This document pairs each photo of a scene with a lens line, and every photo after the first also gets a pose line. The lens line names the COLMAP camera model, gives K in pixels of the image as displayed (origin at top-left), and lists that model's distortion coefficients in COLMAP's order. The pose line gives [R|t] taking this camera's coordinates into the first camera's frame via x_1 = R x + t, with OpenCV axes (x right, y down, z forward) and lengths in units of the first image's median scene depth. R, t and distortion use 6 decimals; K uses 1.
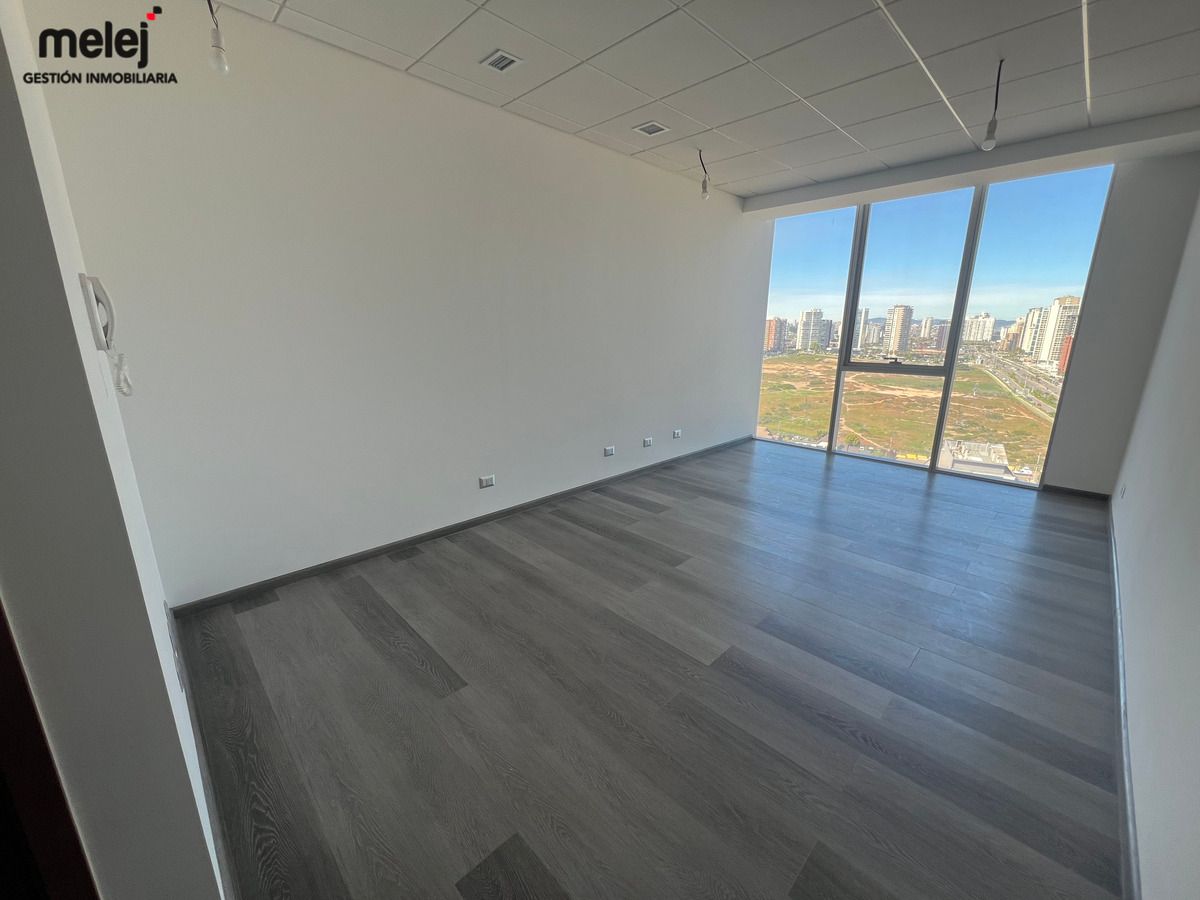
lens RADIAL K [[479.4, 0, 600.0], [0, 479.4, 450.0], [0, 0, 1]] dist [-0.011907, -0.000102]
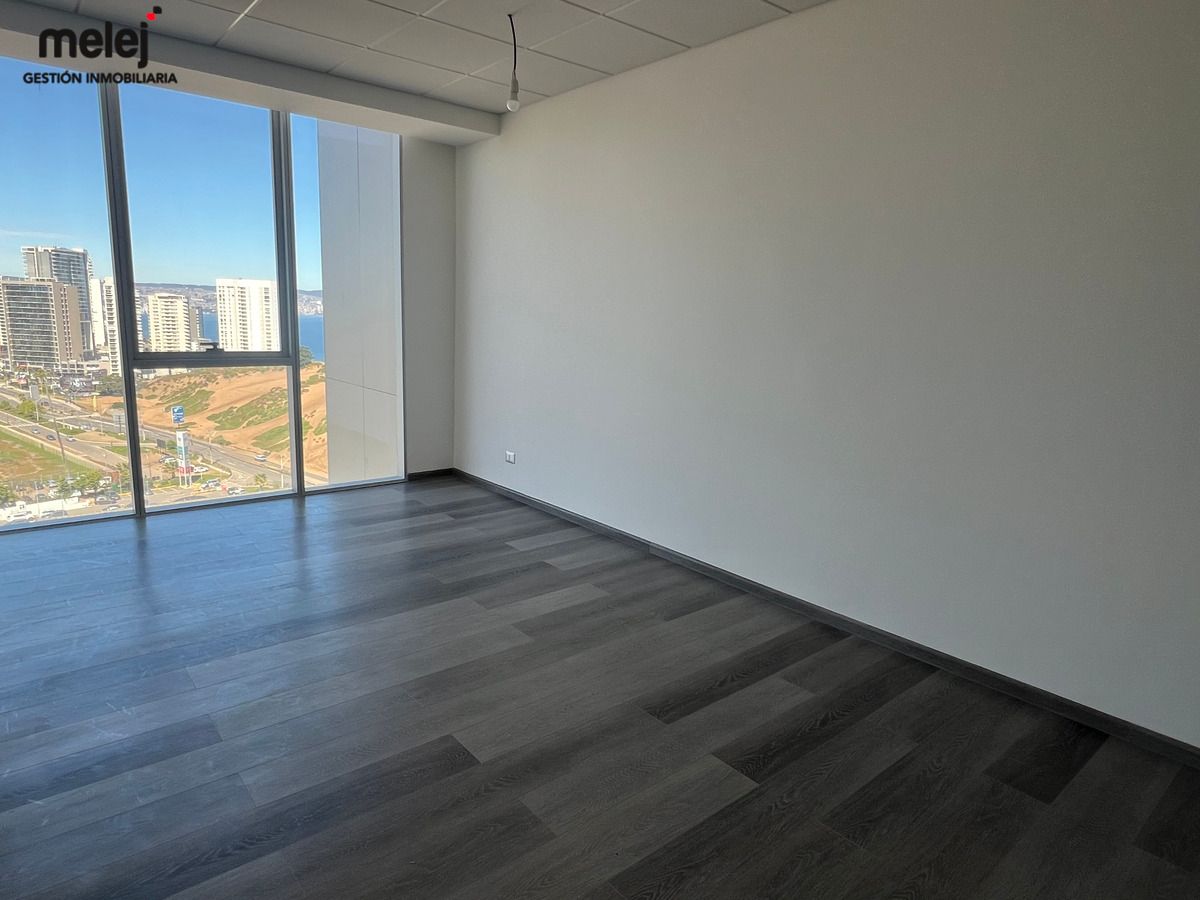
lens RADIAL K [[701.7, 0, 600.0], [0, 701.7, 450.0], [0, 0, 1]] dist [-0.000917, -0.000652]
pose [[0.079727, -0.187643, 0.978996, -0.314105], [0.206967, 0.963836, 0.167883, -0.112150], [-0.975094, 0.189235, 0.115680, 0.435287]]
